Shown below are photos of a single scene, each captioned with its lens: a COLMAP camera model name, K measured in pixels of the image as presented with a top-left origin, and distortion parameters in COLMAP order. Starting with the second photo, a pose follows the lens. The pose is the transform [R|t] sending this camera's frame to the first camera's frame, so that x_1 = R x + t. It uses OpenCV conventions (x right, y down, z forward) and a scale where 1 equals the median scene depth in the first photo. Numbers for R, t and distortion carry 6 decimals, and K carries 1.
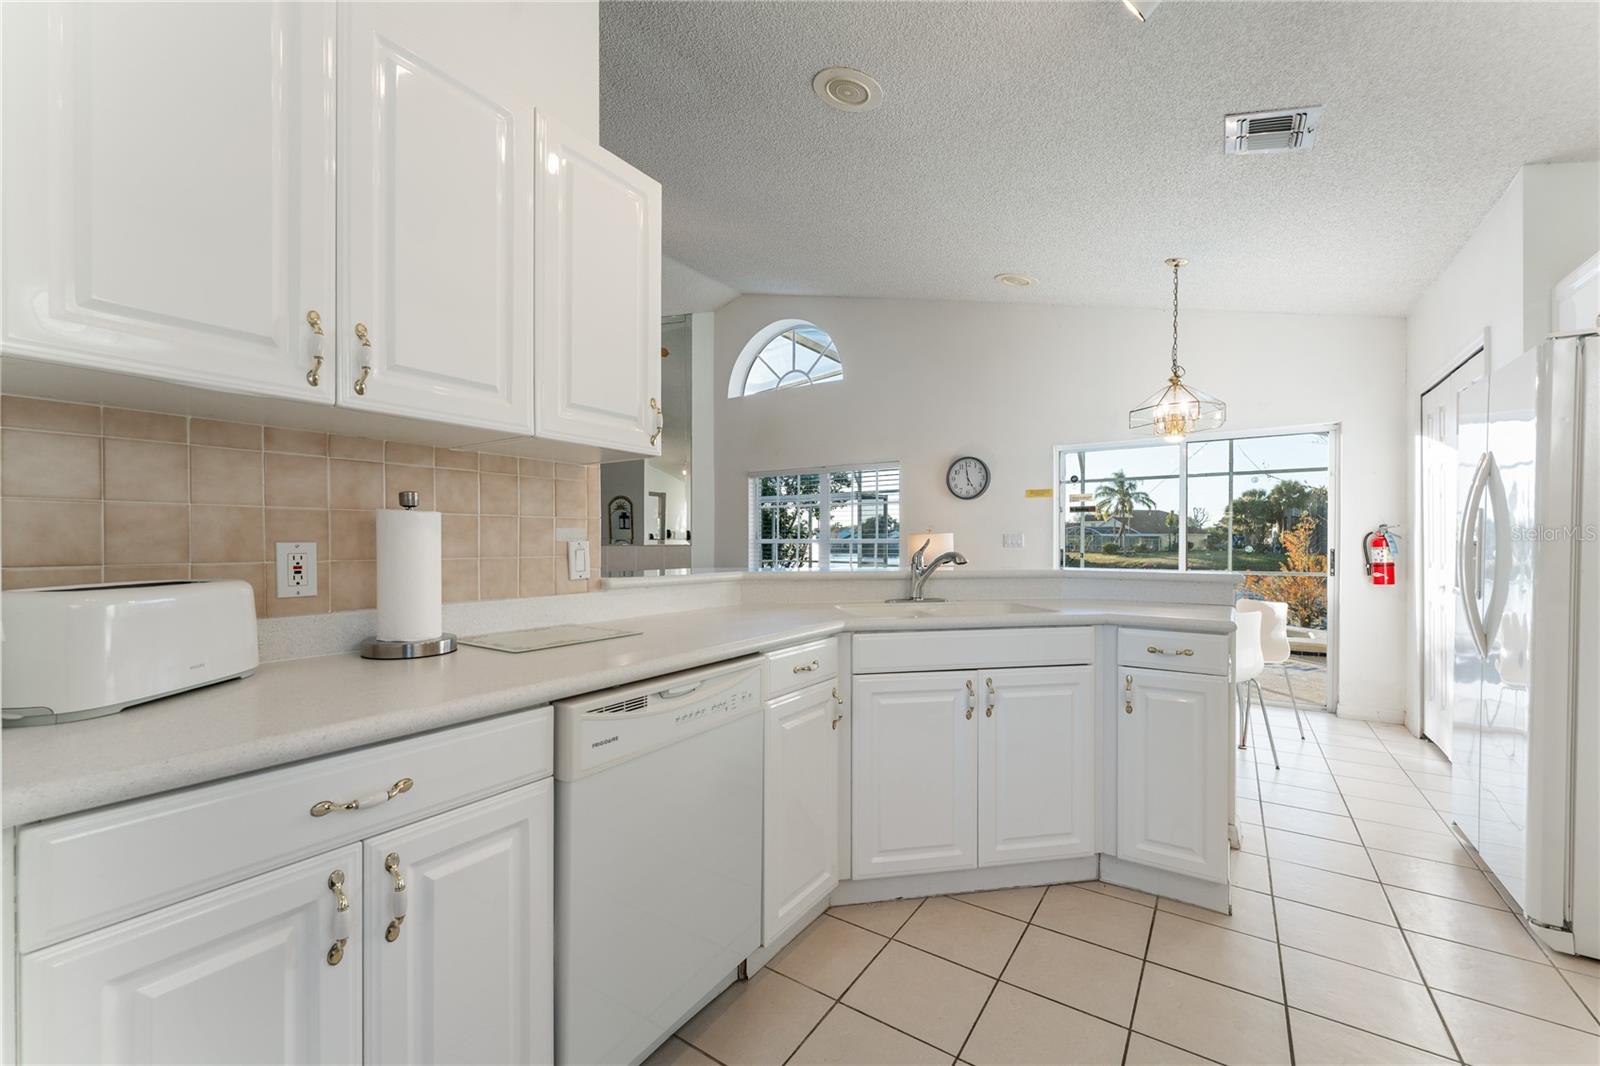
lens RADIAL K [[652.8, 0, 809.0], [0, 652.8, 530.6], [0, 0, 1]] dist [0.003509, -0.000005]
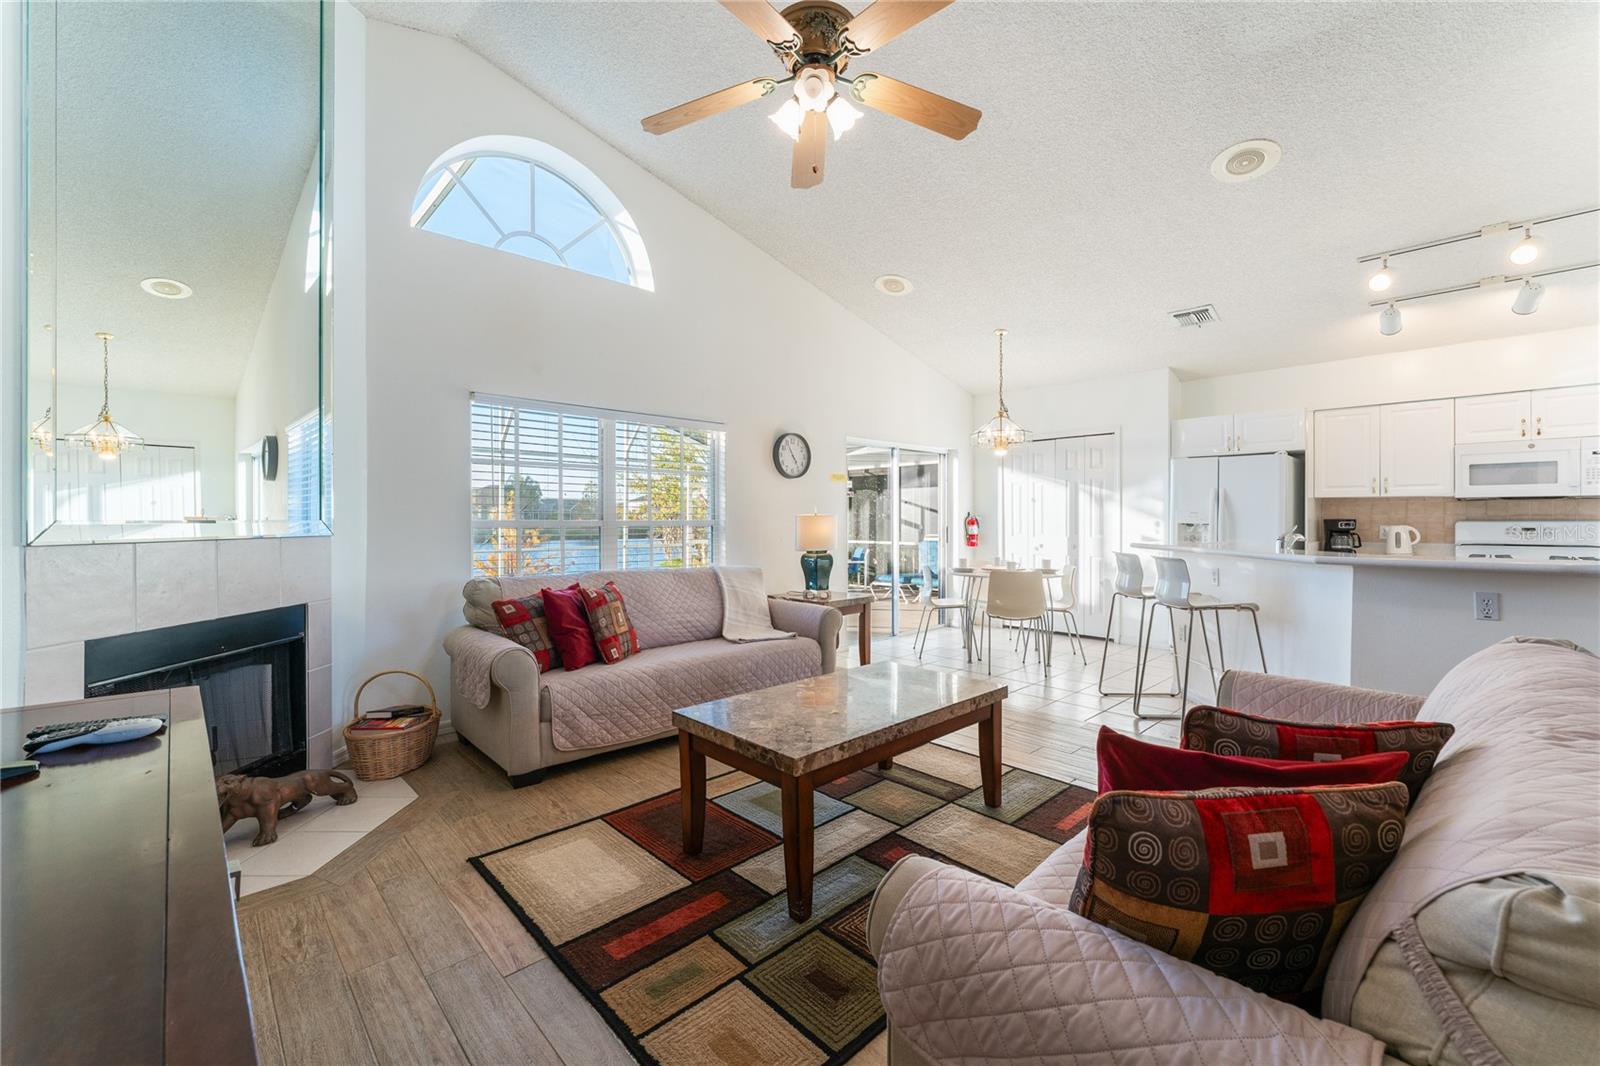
lens RADIAL K [[652.8, 0, 804.0], [0, 652.8, 521.0], [0, 0, 1]] dist [0.003509, -0.000005]
pose [[0.218838, -0.003754, 0.975754, -0.167511], [-0.017527, 0.999816, 0.007778, 0.001594], [-0.975604, -0.018805, 0.218732, 0.192293]]
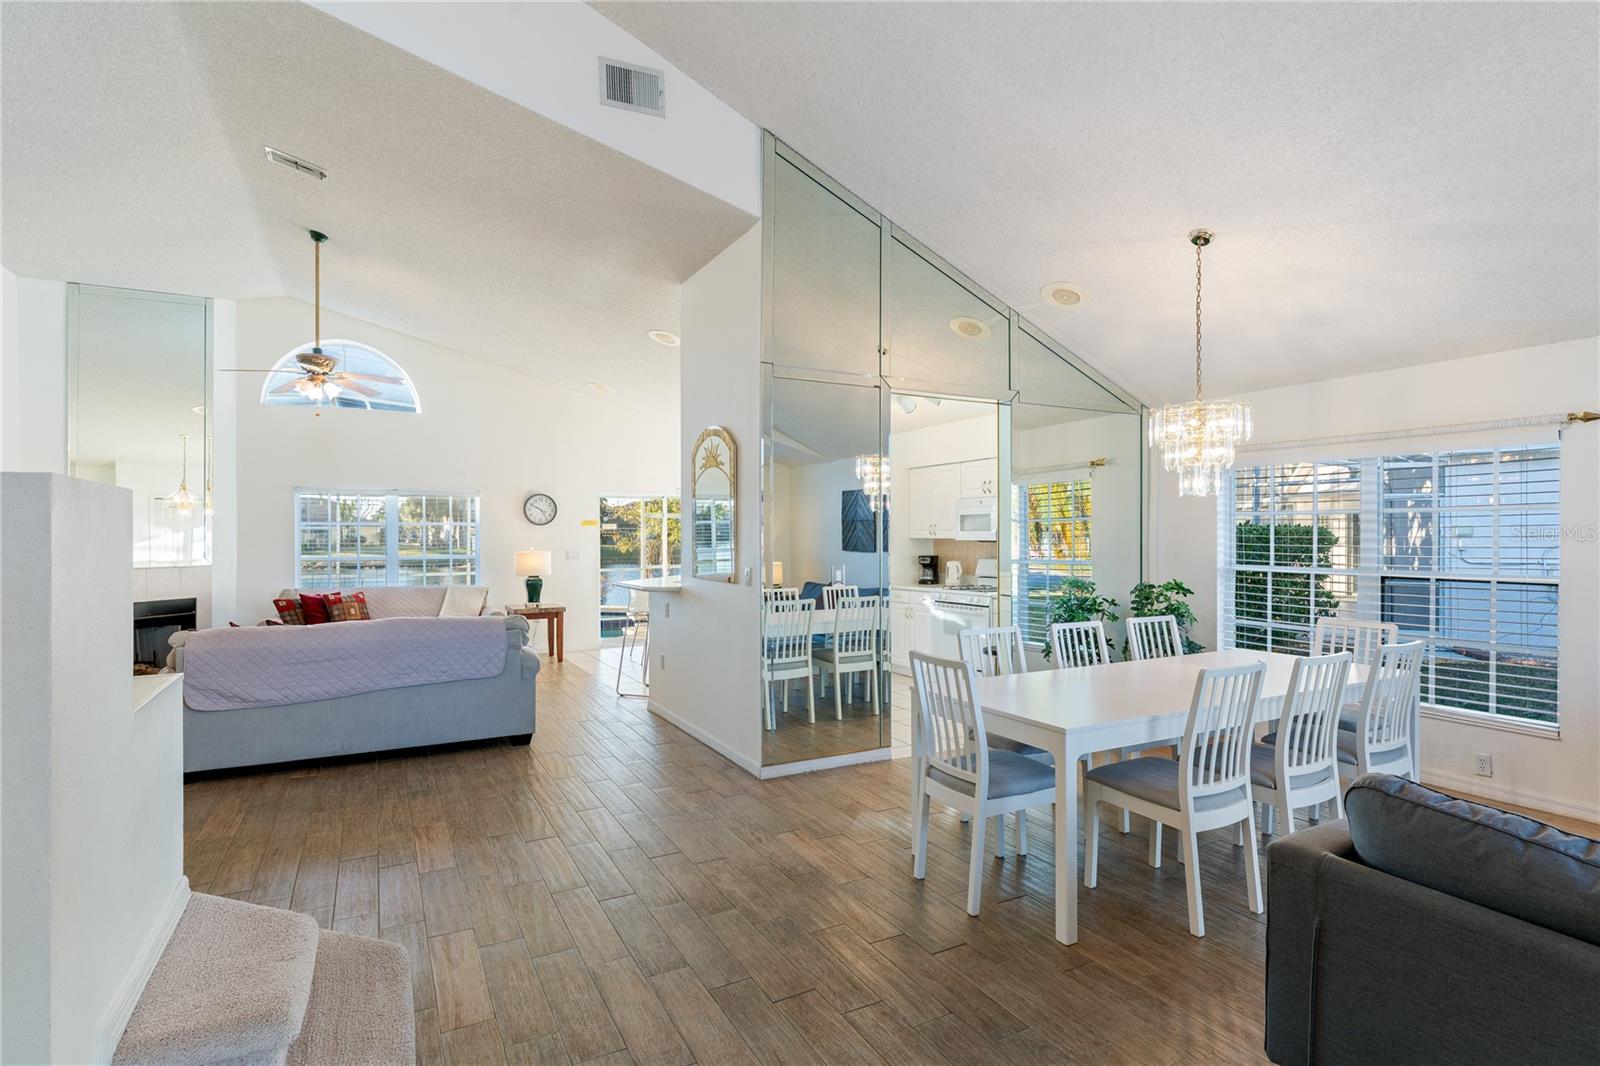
lens RADIAL K [[804.5, 0, 795.3], [0, 804.5, 532.4], [0, 0, 1]] dist [0.003936, 0.003616]
pose [[0.488990, 0.001225, 0.872289, -0.236290], [-0.012394, 0.999908, 0.005543, -0.011967], [-0.872201, -0.013521, 0.488960, -0.068442]]
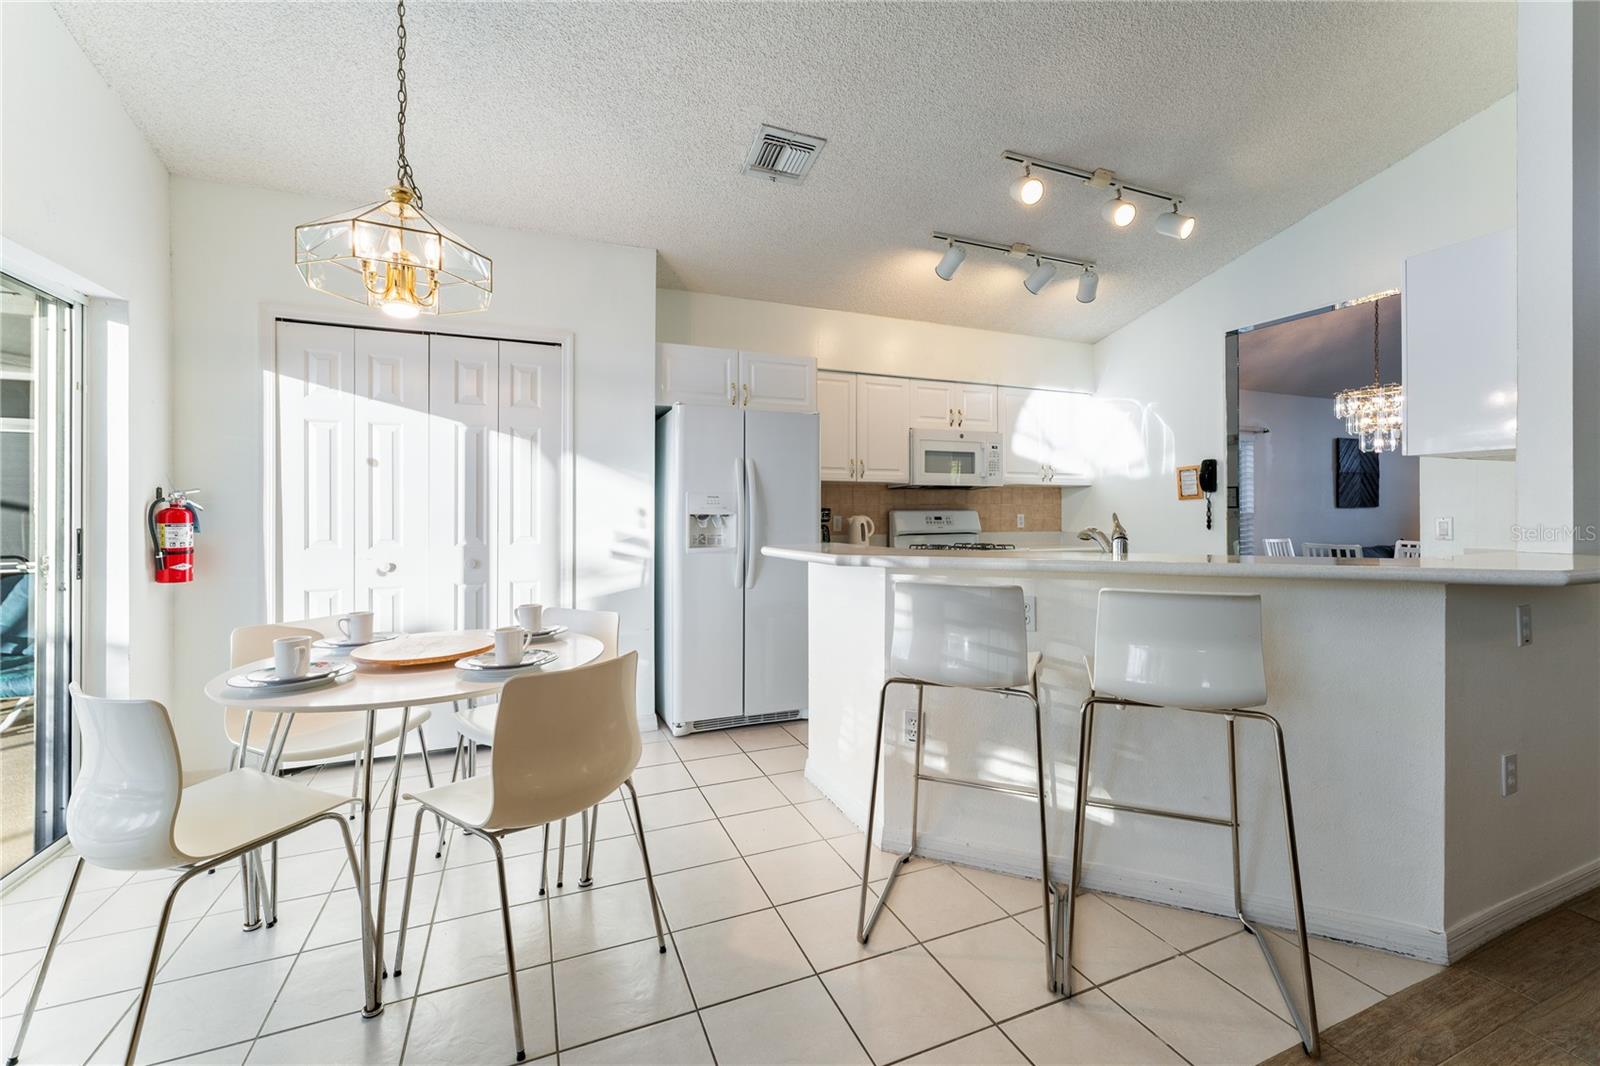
lens RADIAL K [[652.8, 0, 806.3], [0, 652.8, 520.3], [0, 0, 1]] dist [0.003509, -0.000005]
pose [[-0.832795, -0.000376, 0.553582, 0.000738], [-0.005043, 0.999963, -0.006907, 0.004193], [-0.553559, -0.008543, -0.832766, 0.216605]]
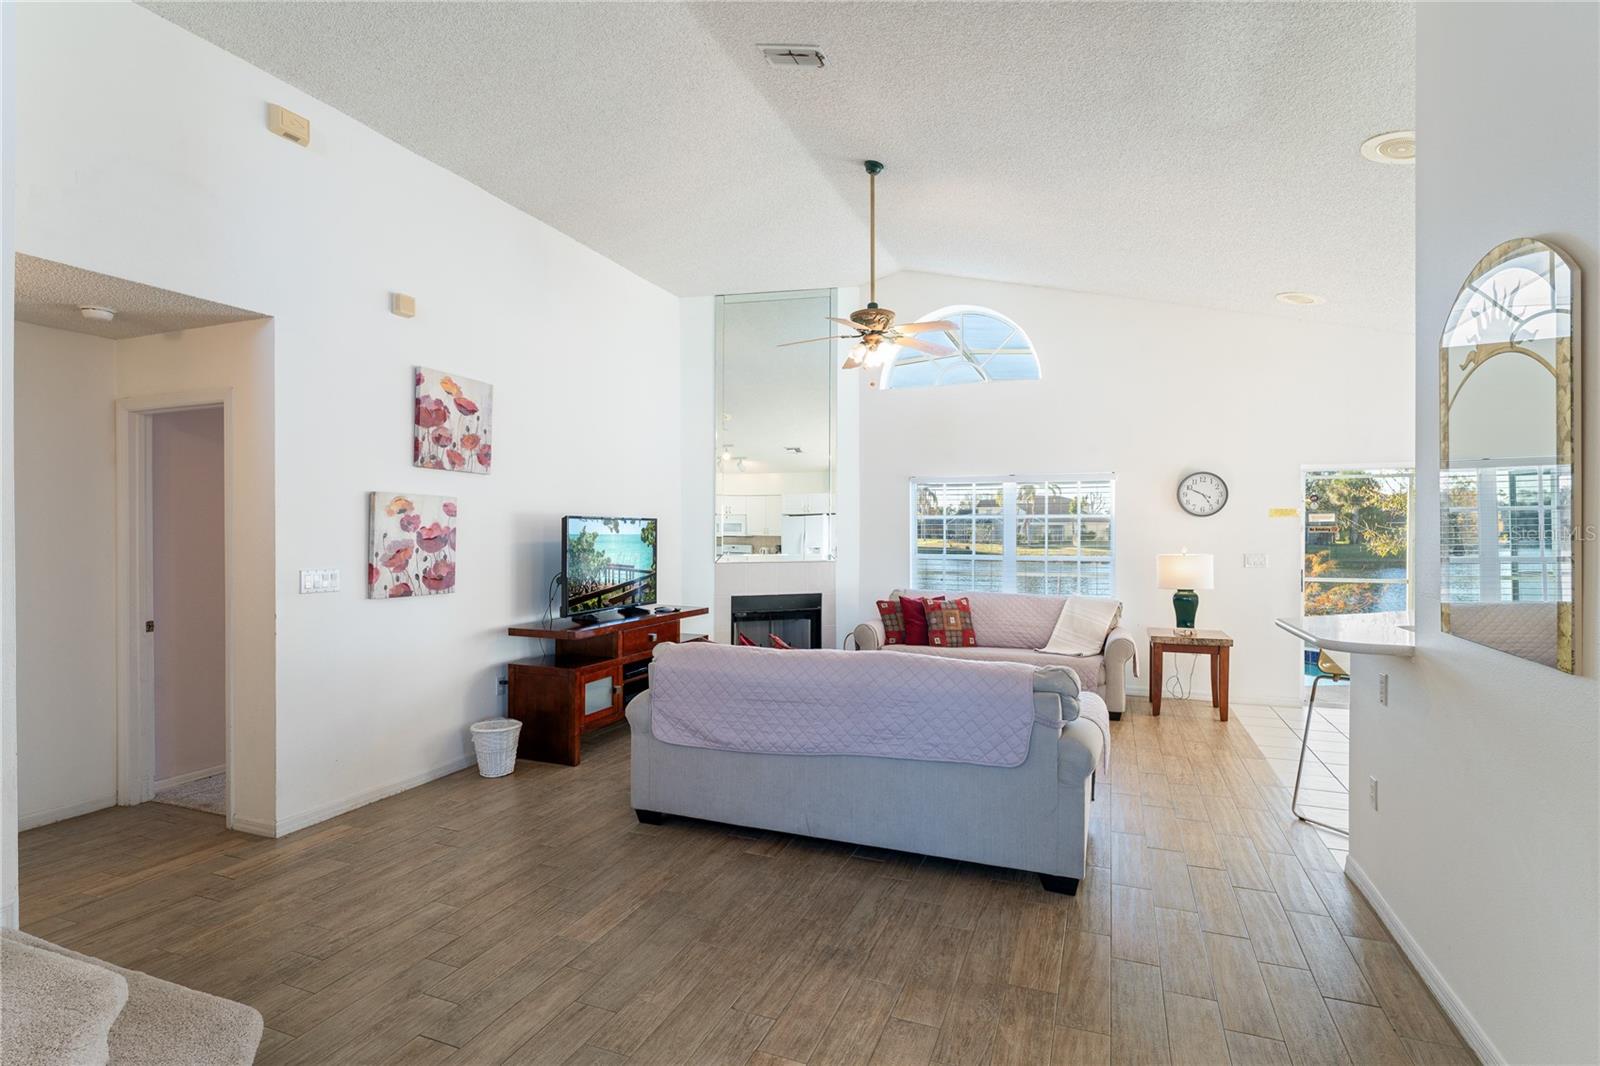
lens RADIAL K [[804.5, 0, 782.5], [0, 804.5, 529.1], [0, 0, 1]] dist [0.003936, 0.003616]
pose [[0.982569, 0.002095, 0.185884, -0.141899], [-0.004842, 0.999886, 0.014326, -0.010831], [-0.185833, -0.014976, 0.982467, -0.008741]]
